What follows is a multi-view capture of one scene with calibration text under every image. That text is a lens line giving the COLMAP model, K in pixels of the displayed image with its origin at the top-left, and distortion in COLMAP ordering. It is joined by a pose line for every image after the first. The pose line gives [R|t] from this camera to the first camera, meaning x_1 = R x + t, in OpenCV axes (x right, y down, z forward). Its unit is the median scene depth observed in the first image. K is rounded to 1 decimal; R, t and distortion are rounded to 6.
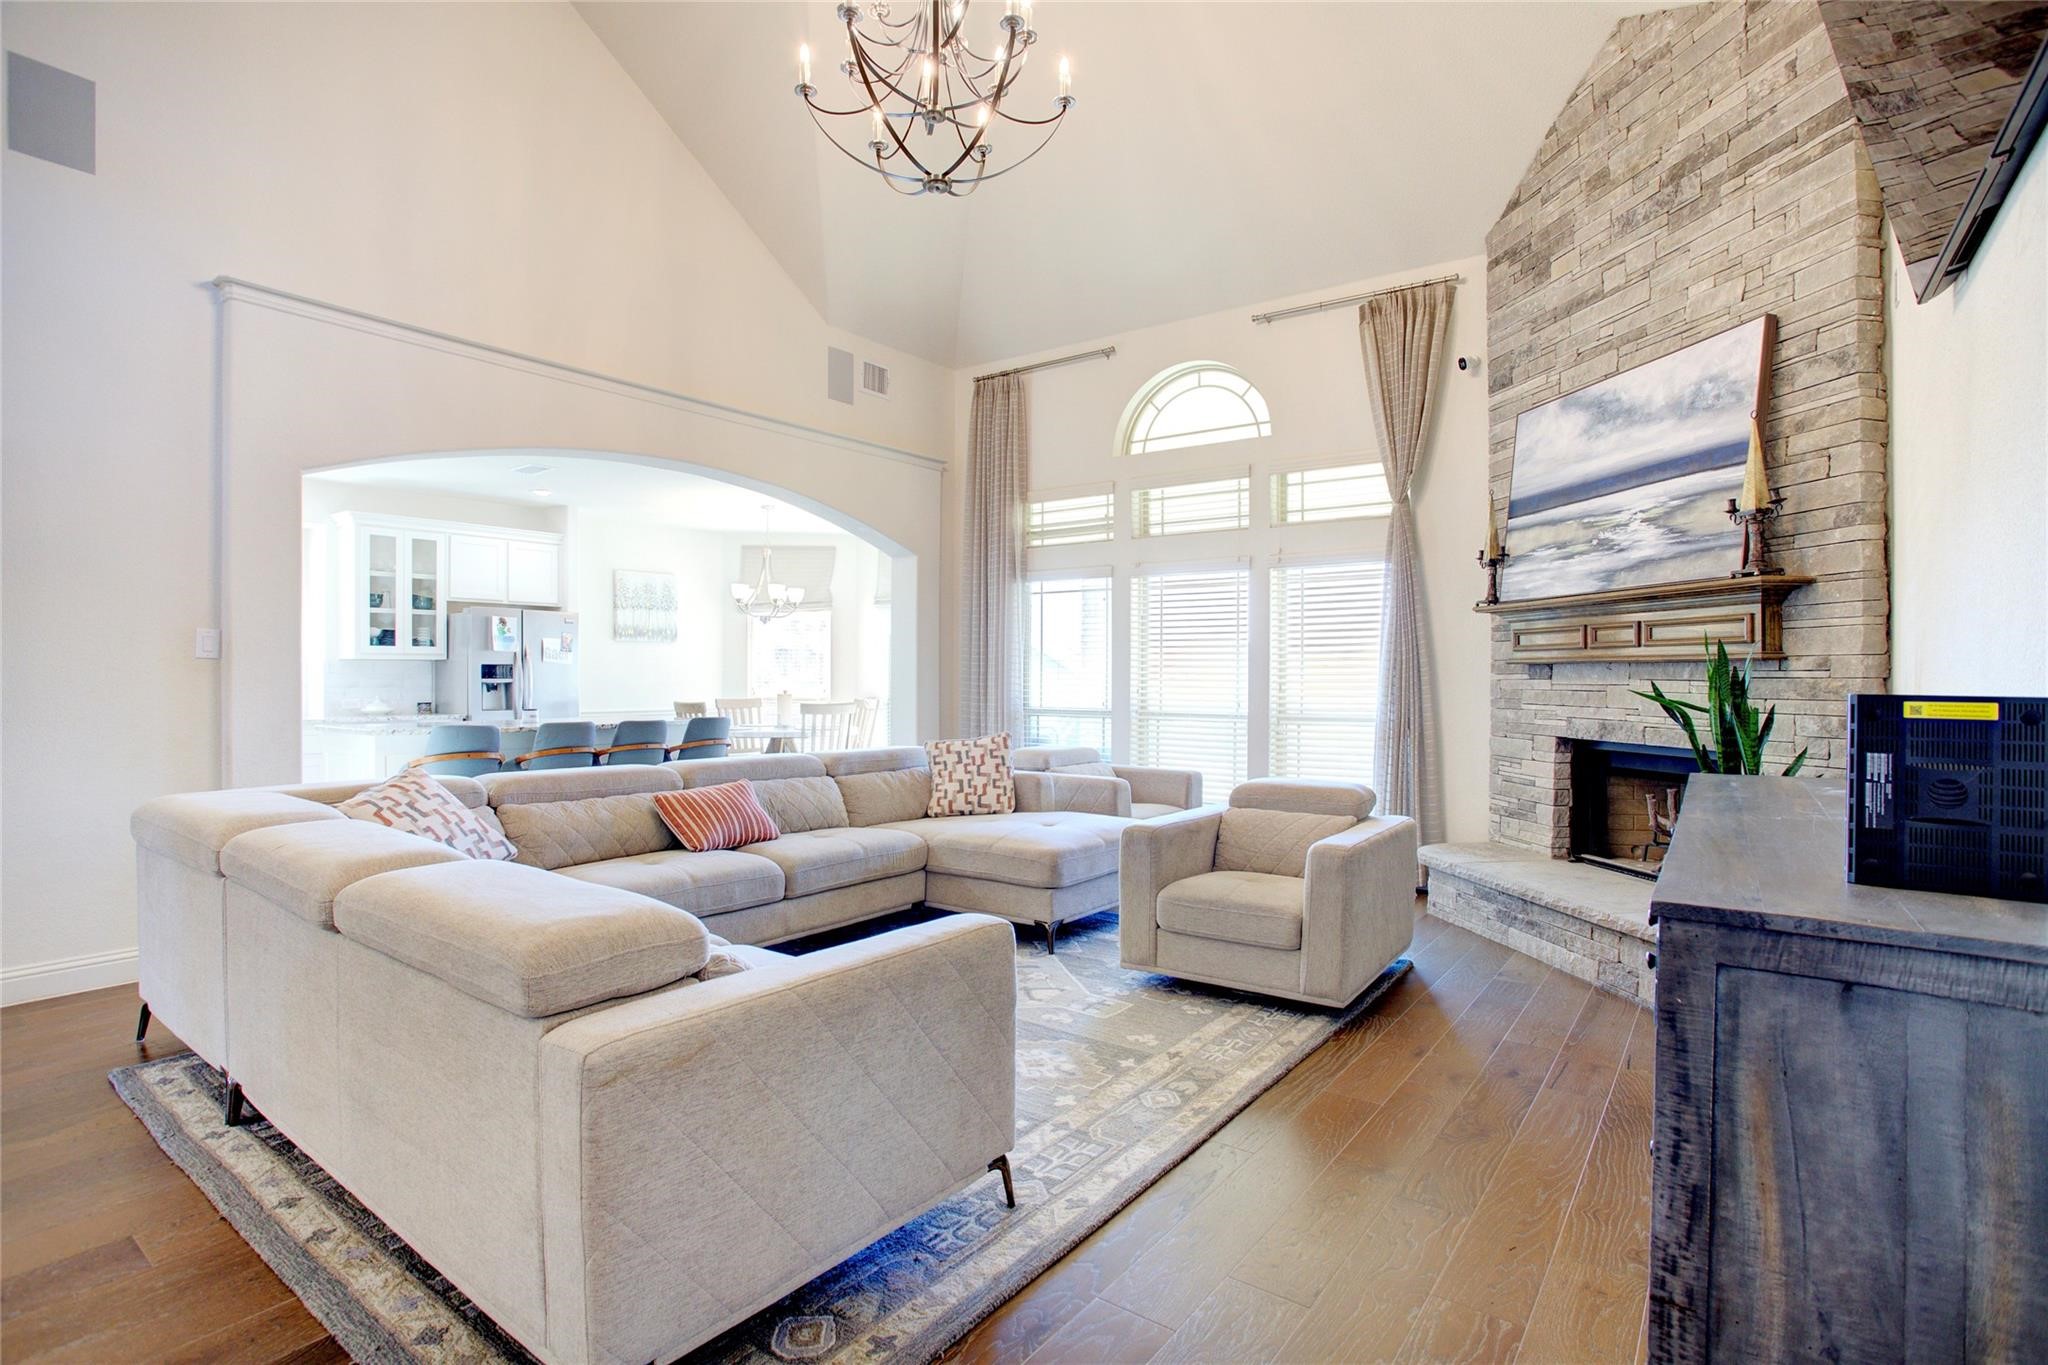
lens RADIAL K [[977.5, 0, 1082.4], [0, 977.5, 714.9], [0, 0, 1]] dist [-0.091269, 0.037995]
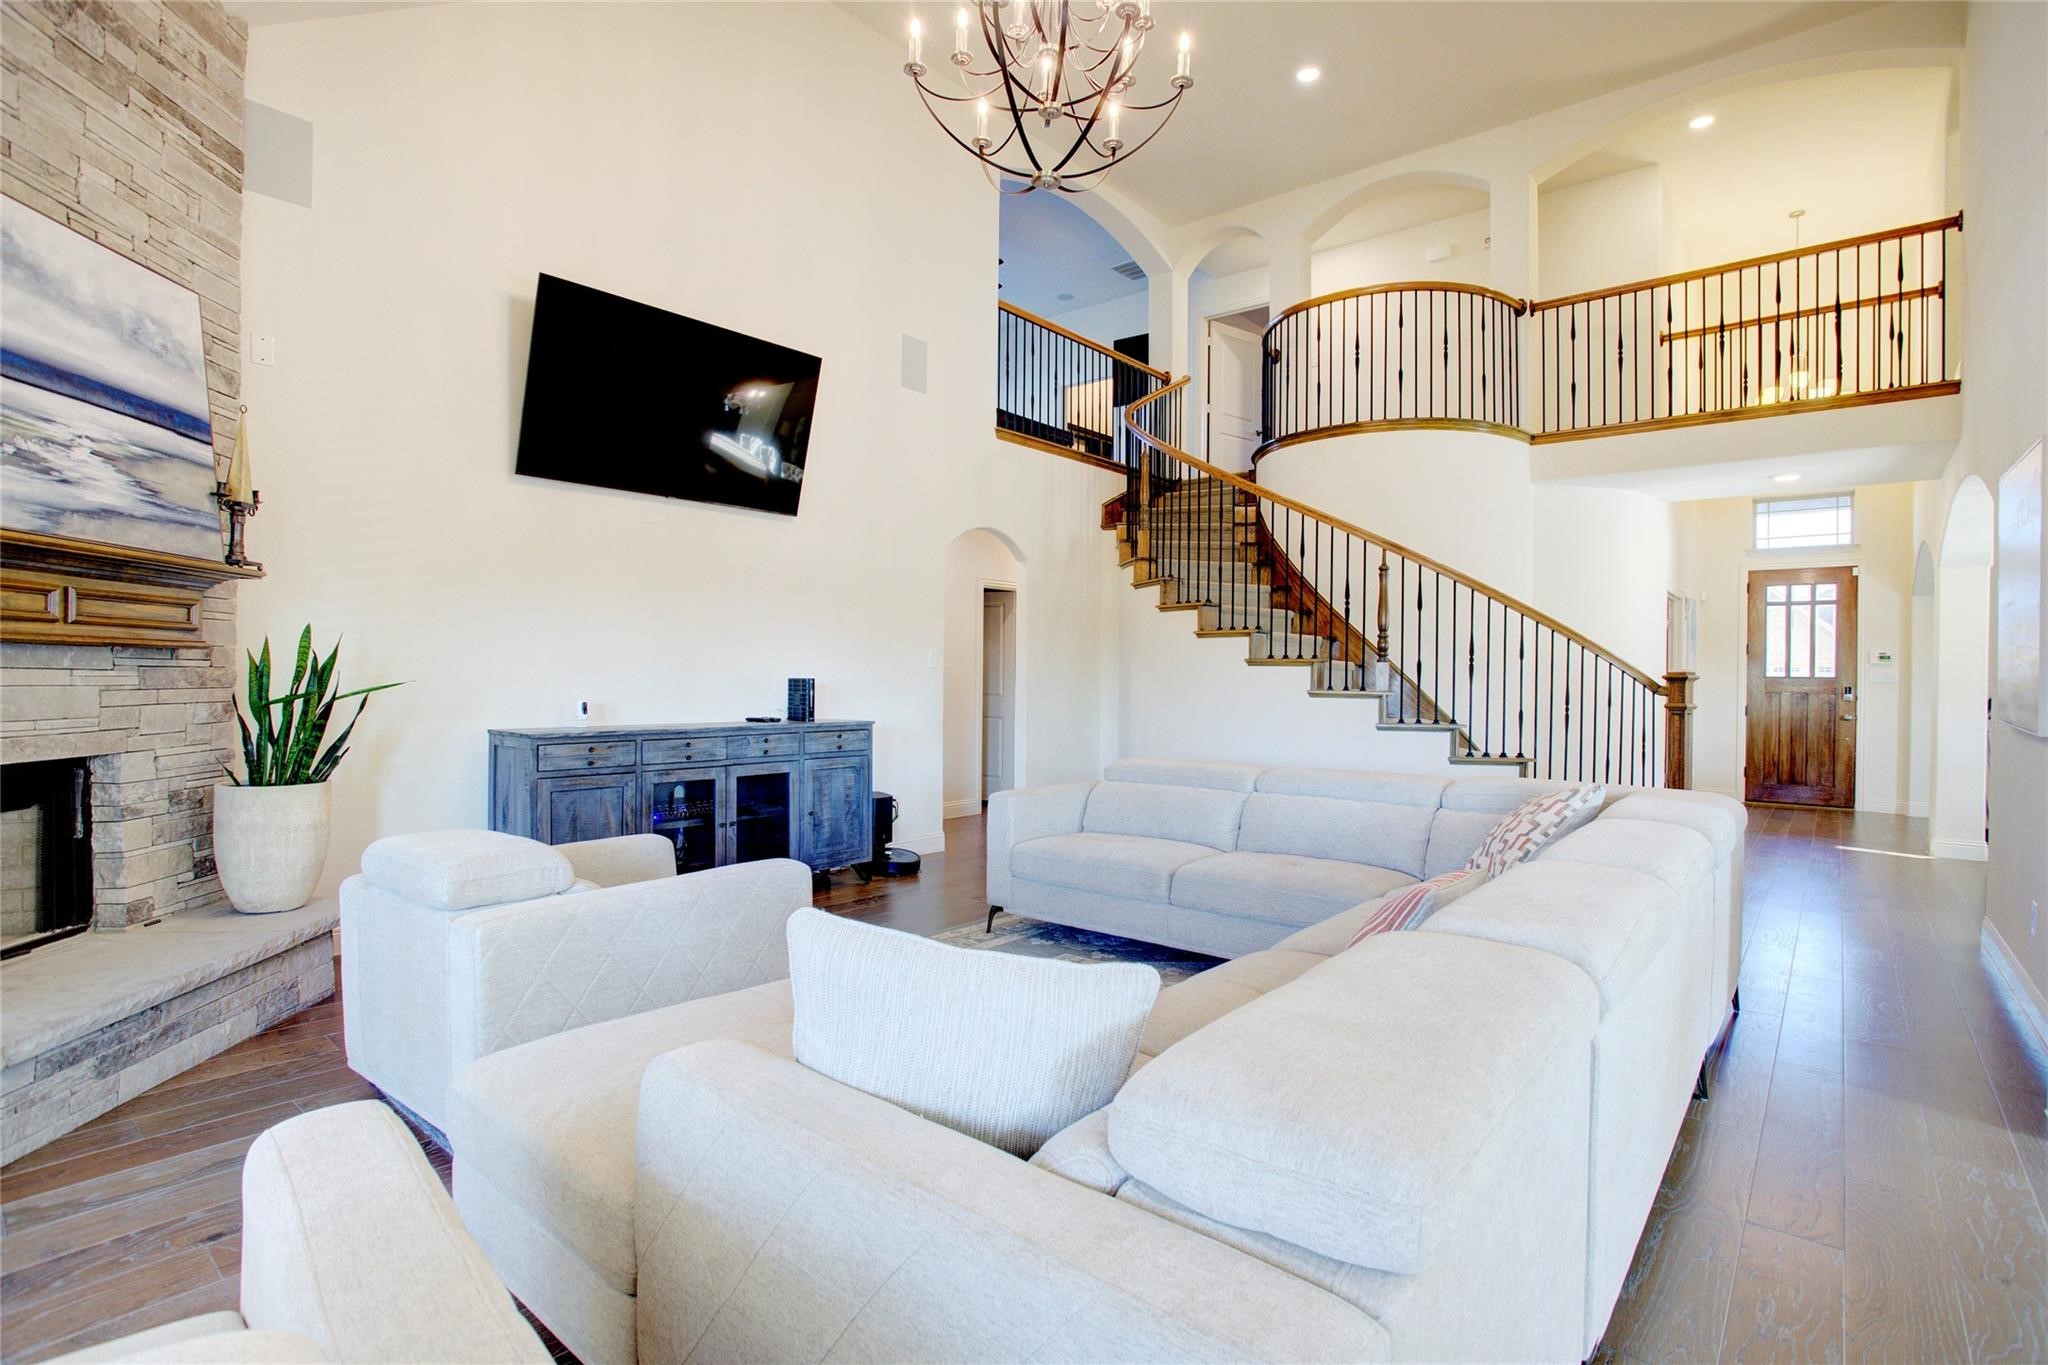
lens RADIAL K [[1000.3, 0, 1017.5], [0, 1000.3, 671.6], [0, 0, 1]] dist [-0.044426, 0.019362]
pose [[-0.993157, -0.010895, 0.116274, -0.192946], [-0.006676, 0.999307, 0.036613, -0.062542], [-0.116592, 0.035587, -0.992542, 1.545386]]
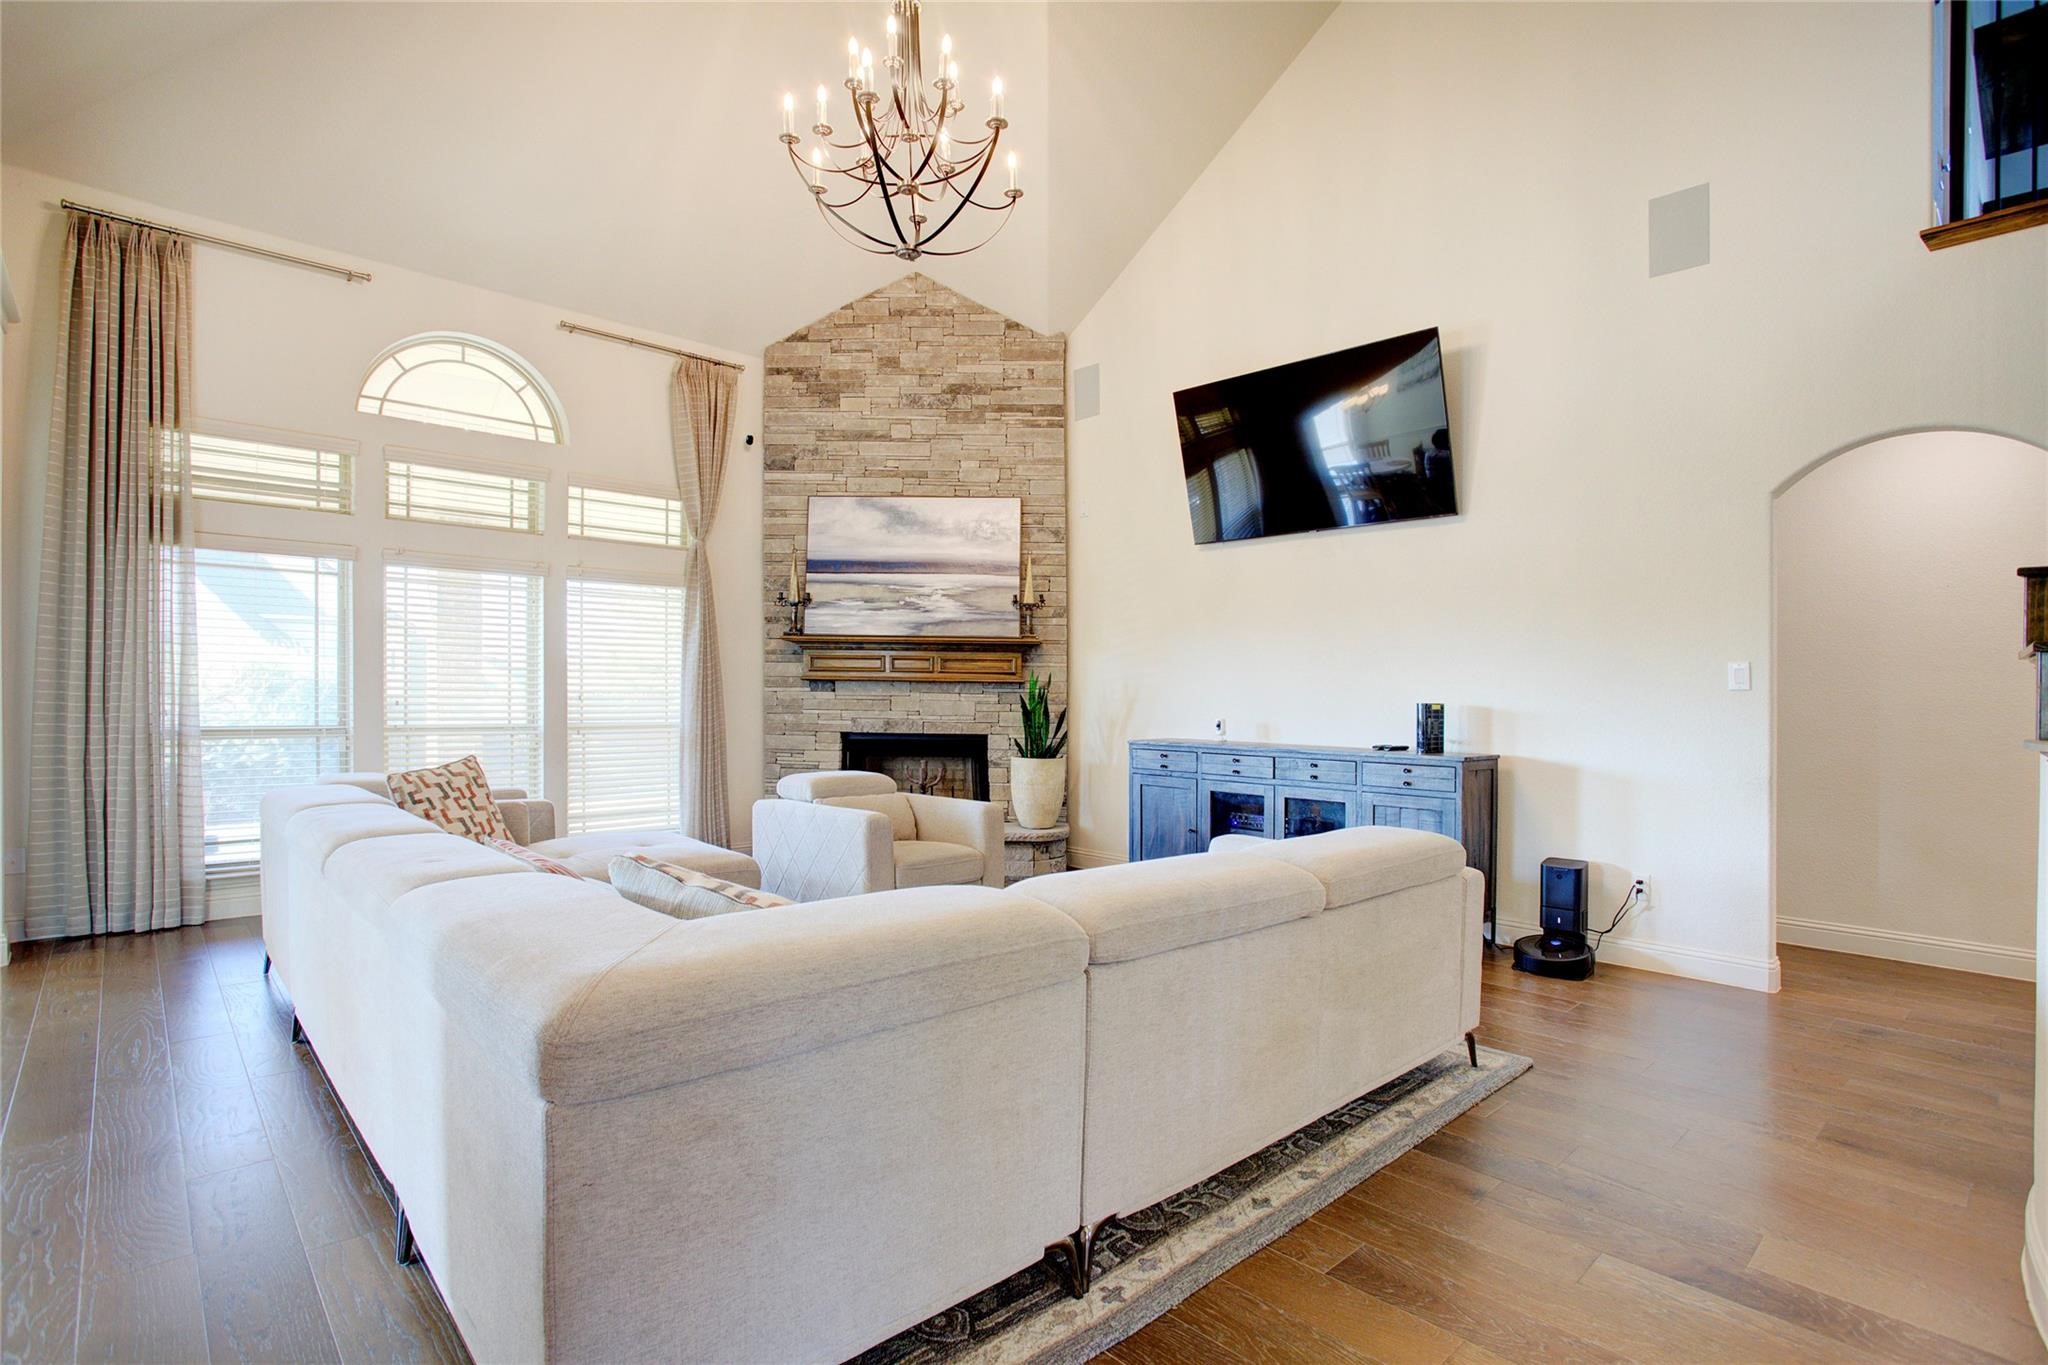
lens RADIAL K [[993.9, 0, 965.5], [0, 993.9, 699.8], [0, 0, 1]] dist [-0.041097, 0.017365]
pose [[0.244374, -0.005913, 0.969663, -0.978184], [0.027137, 0.999631, -0.000743, -0.021089], [-0.969301, 0.026495, 0.244445, 0.507426]]
